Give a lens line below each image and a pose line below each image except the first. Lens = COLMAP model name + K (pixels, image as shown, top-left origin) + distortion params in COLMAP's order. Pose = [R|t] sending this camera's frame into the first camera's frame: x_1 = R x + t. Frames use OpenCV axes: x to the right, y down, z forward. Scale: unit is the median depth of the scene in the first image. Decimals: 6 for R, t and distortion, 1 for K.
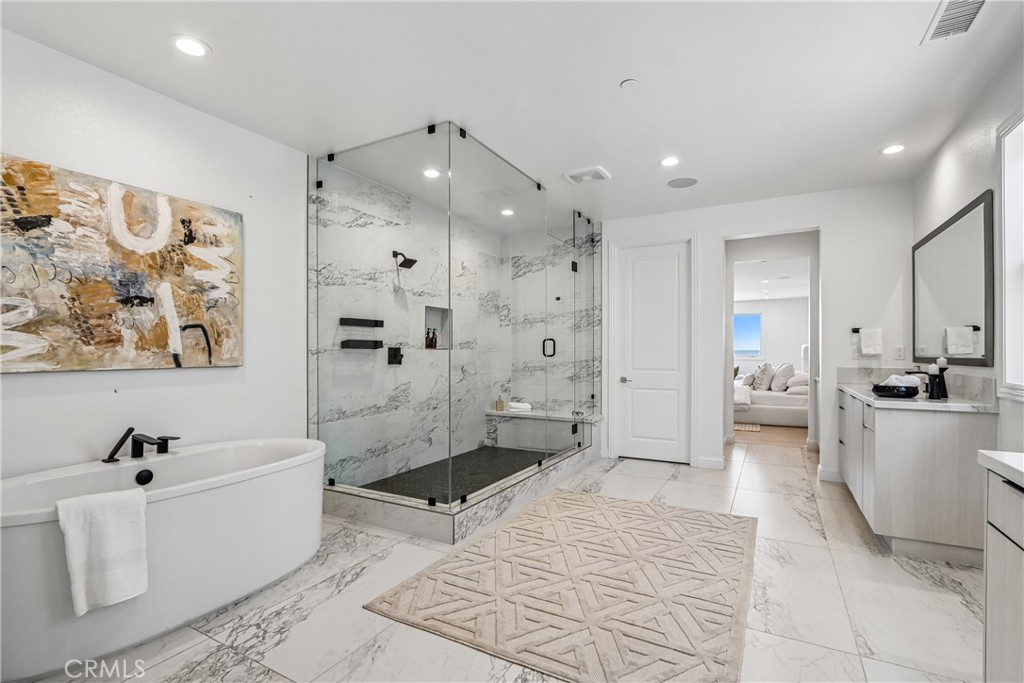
lens RADIAL K [[477.3, 0, 508.7], [0, 477.3, 347.8], [0, 0, 1]] dist [-0.016652, 0.001679]
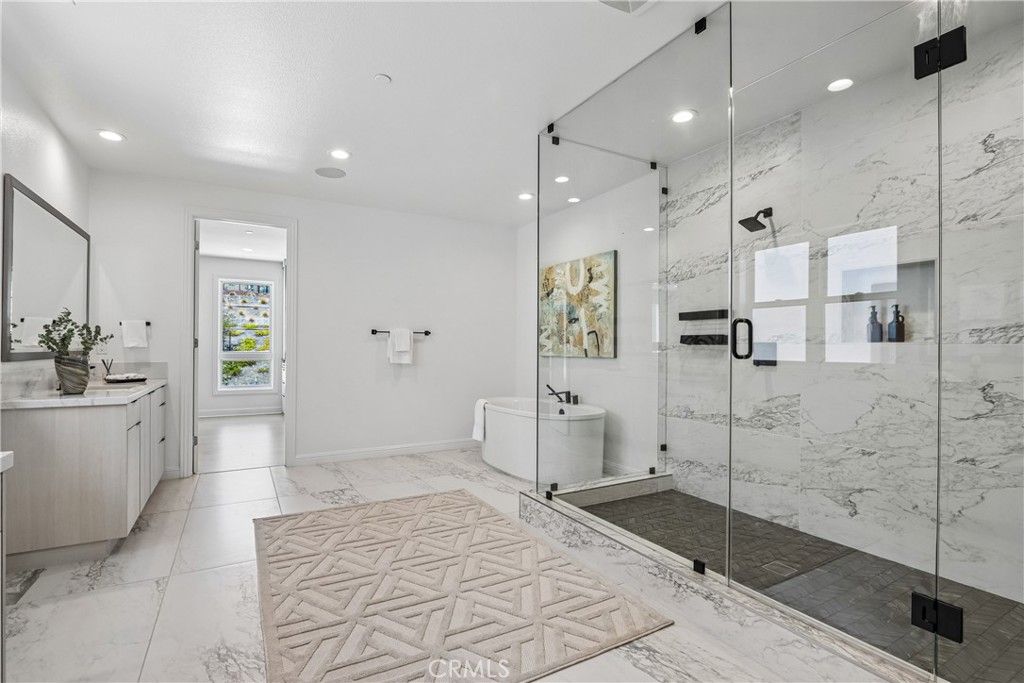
lens RADIAL K [[477.3, 0, 508.7], [0, 477.3, 347.8], [0, 0, 1]] dist [-0.016652, 0.001679]
pose [[-0.515575, -0.001471, -0.856843, 0.861534], [0.002473, 0.999992, -0.003205, 0.012744], [0.856841, -0.003772, -0.515567, 1.550631]]
